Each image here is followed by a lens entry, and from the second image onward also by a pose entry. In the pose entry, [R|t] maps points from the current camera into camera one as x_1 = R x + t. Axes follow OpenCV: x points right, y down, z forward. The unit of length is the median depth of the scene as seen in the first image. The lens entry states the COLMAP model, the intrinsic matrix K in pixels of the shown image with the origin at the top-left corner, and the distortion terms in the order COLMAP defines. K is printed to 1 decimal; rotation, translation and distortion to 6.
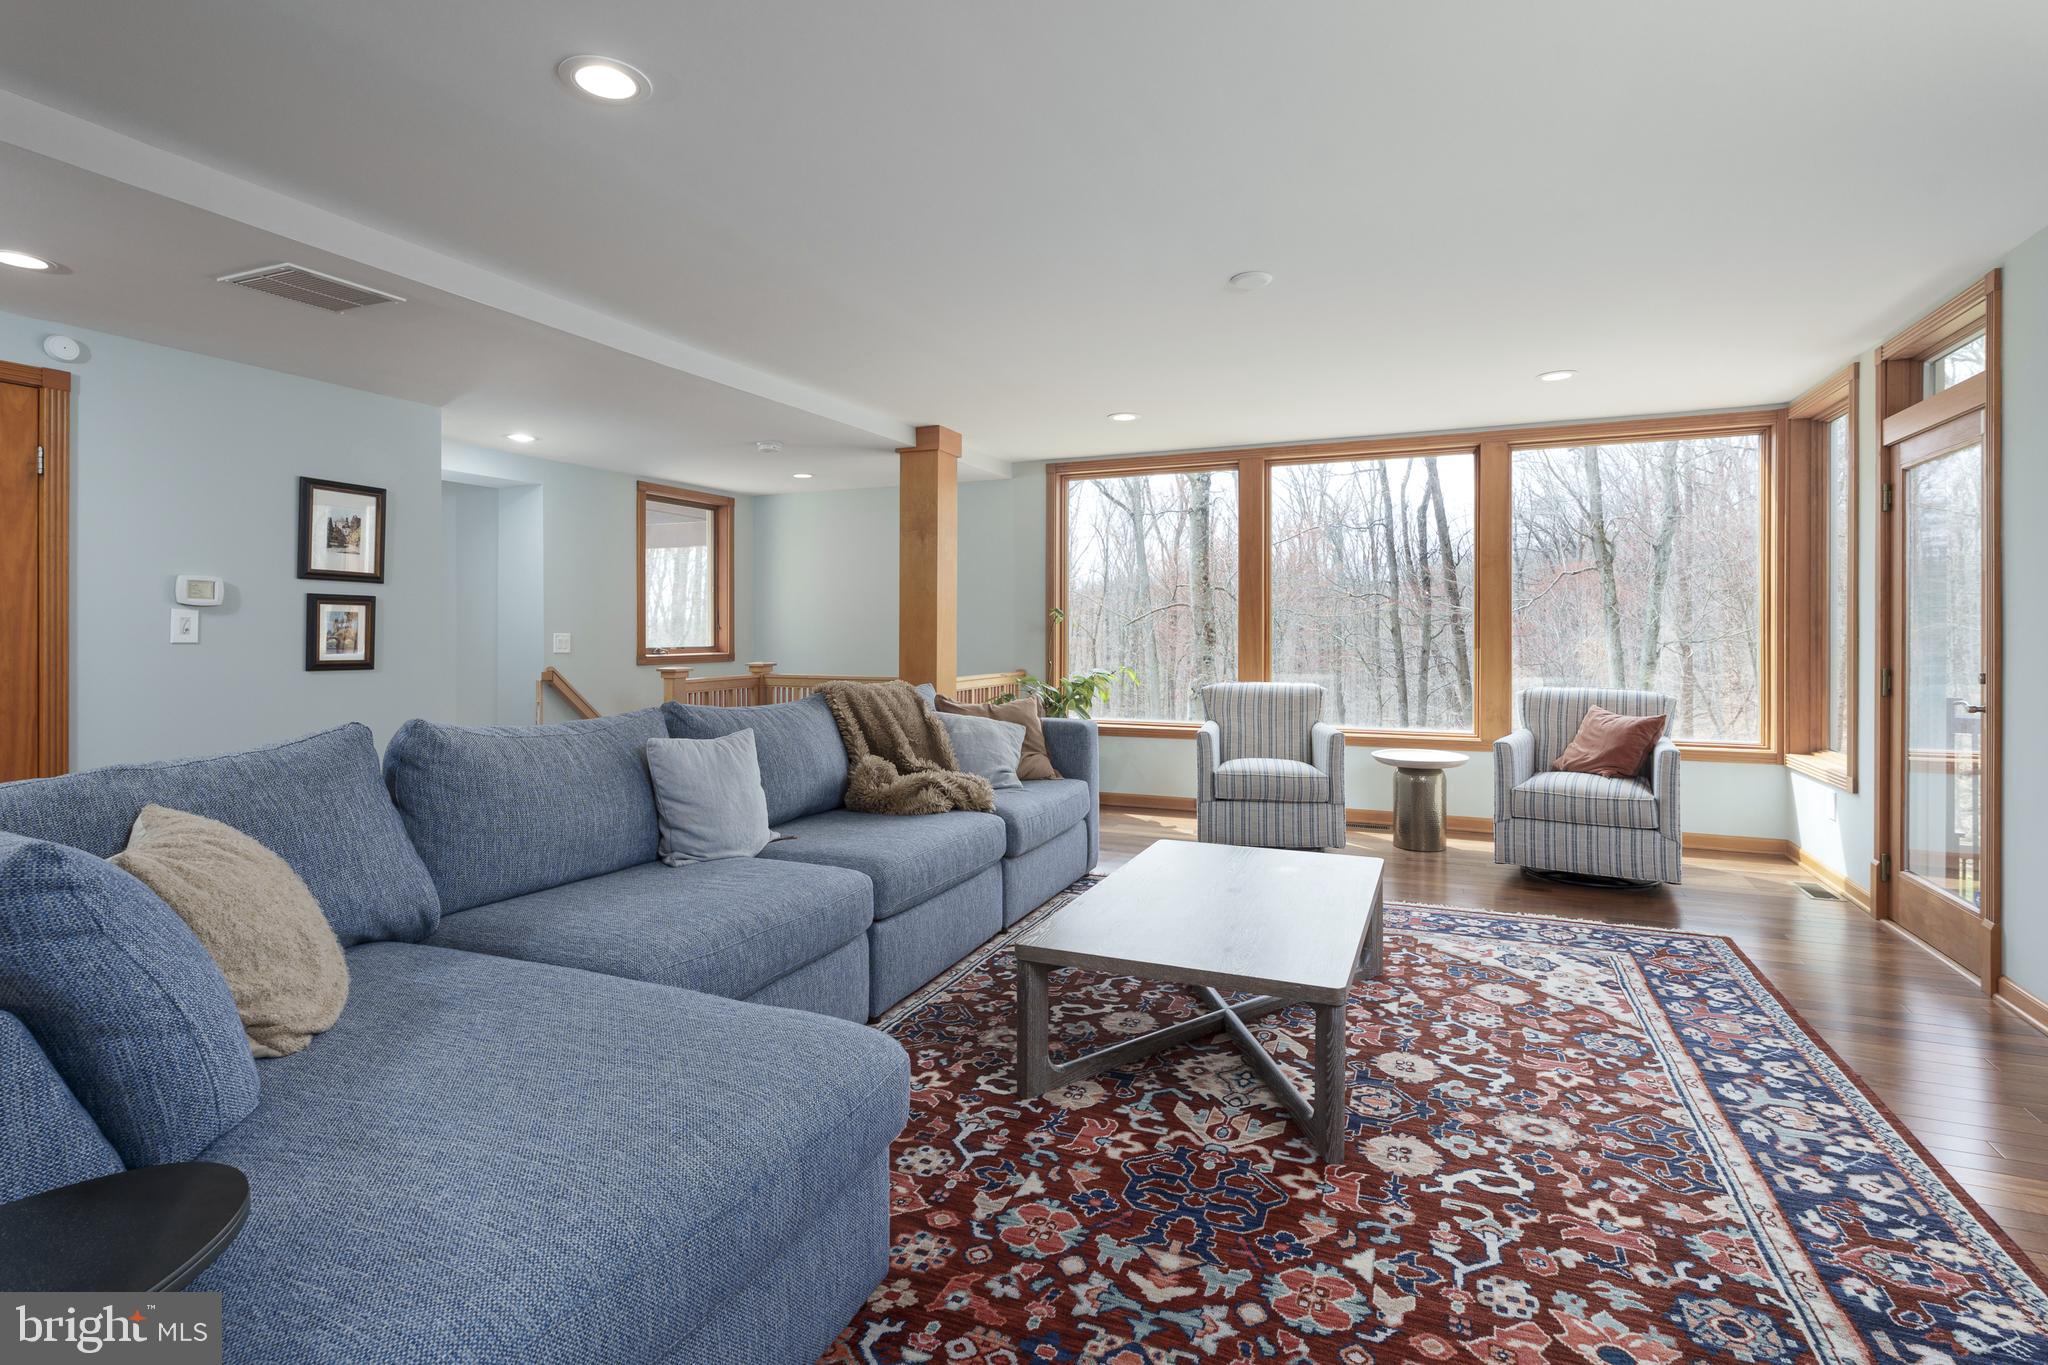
lens RADIAL K [[957.1, 0, 1033.3], [0, 957.1, 631.5], [0, 0, 1]] dist [0.004572, -0.002097]
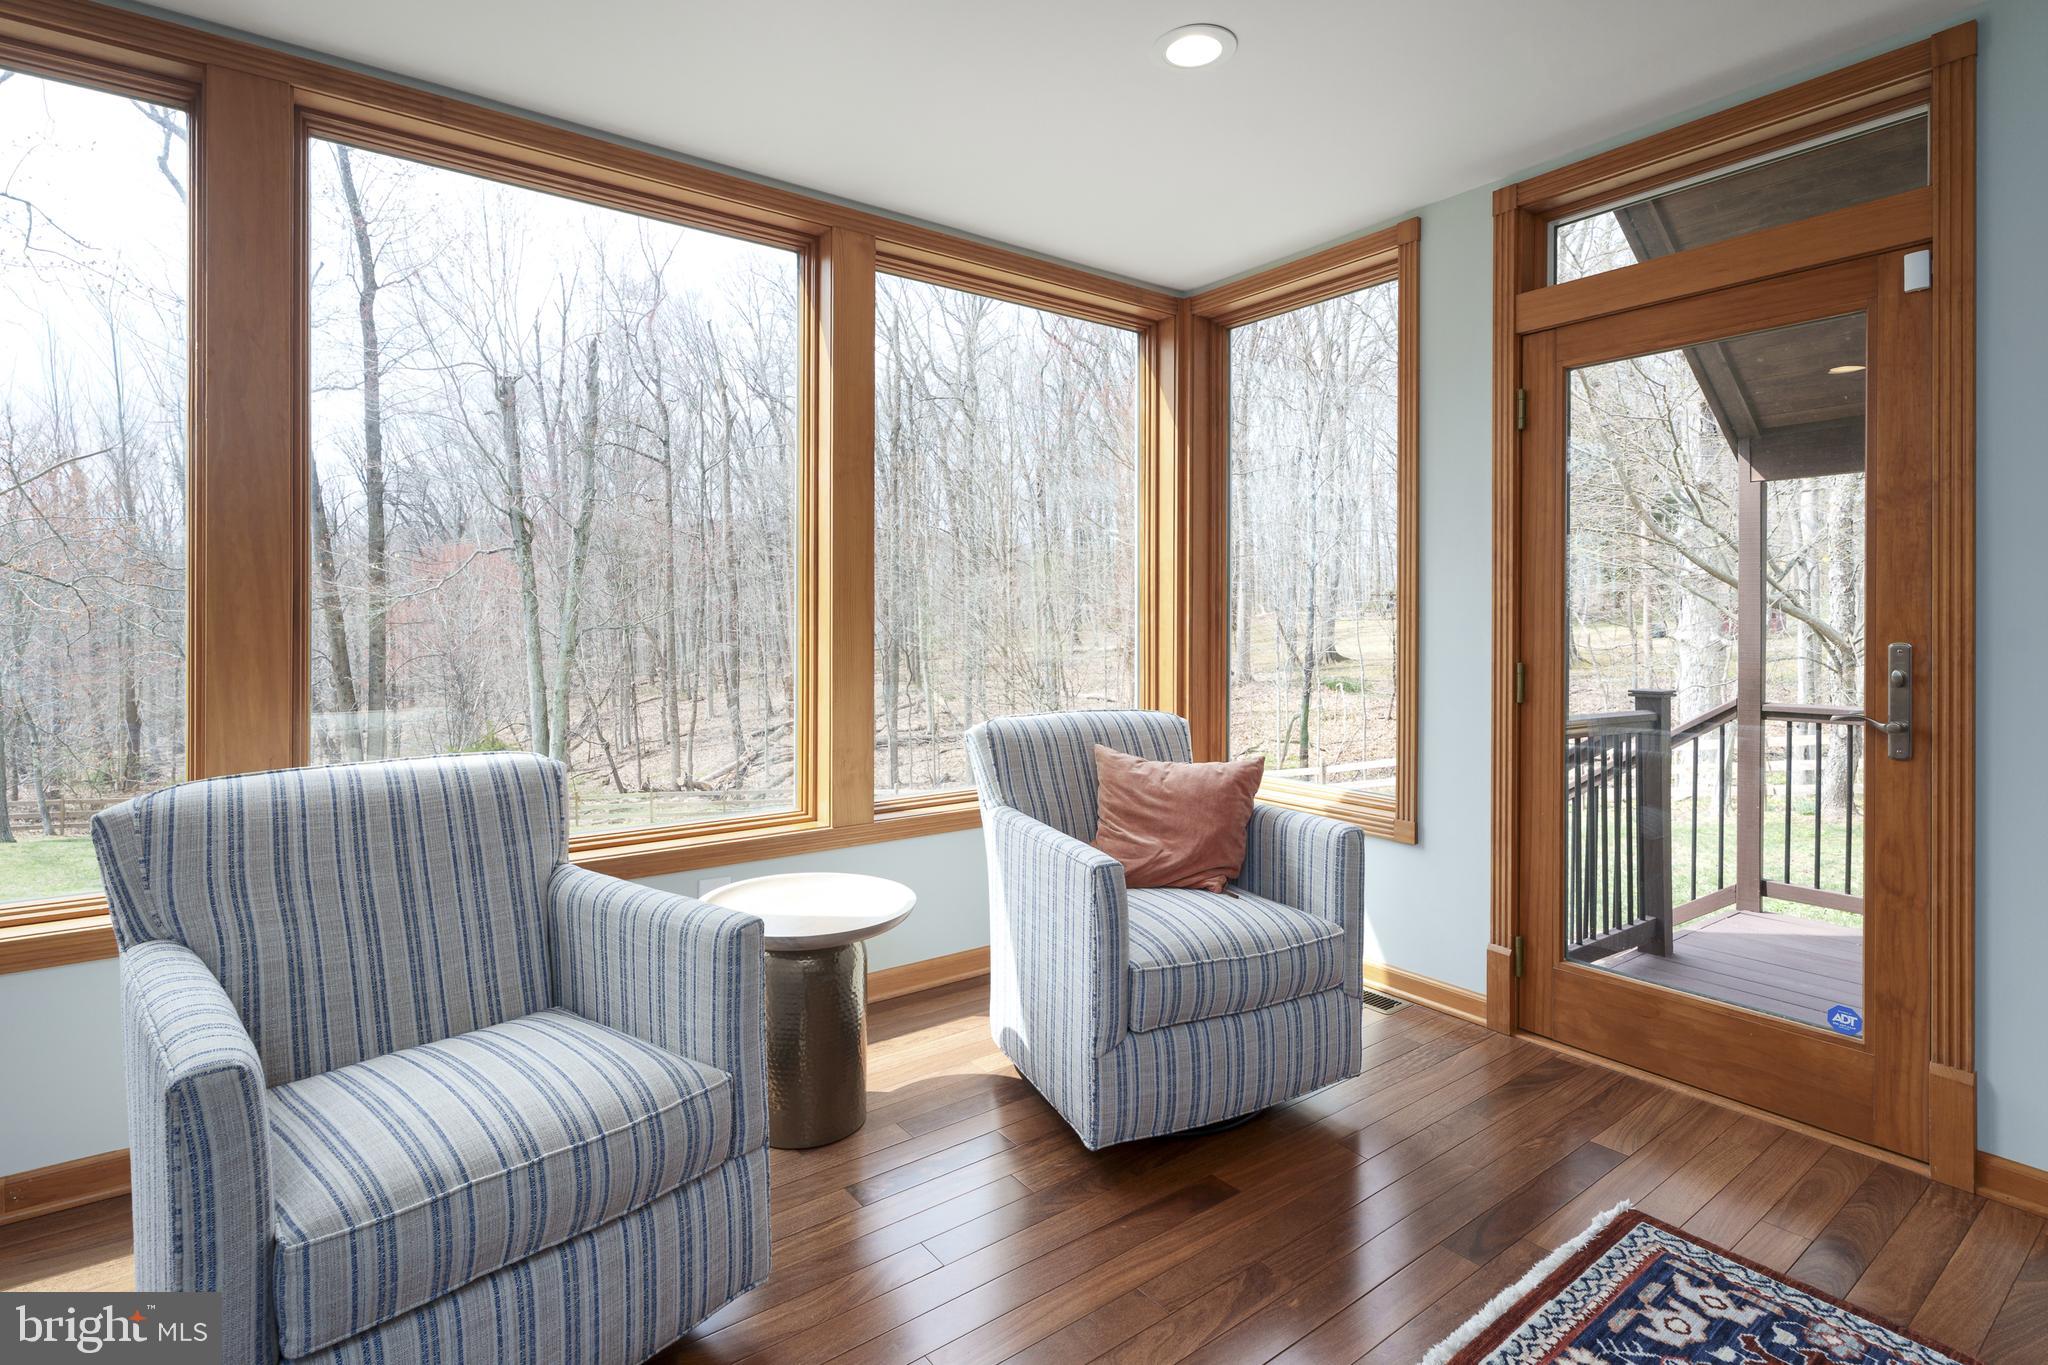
lens RADIAL K [[997.3, 0, 1020.9], [0, 997.3, 635.9], [0, 0, 1]] dist [0.002846, 0.000520]
pose [[0.507660, -0.012938, 0.861460, 0.163818], [-0.002483, 0.999861, 0.016480, 0.013998], [-0.861554, -0.010505, 0.507557, 1.485322]]
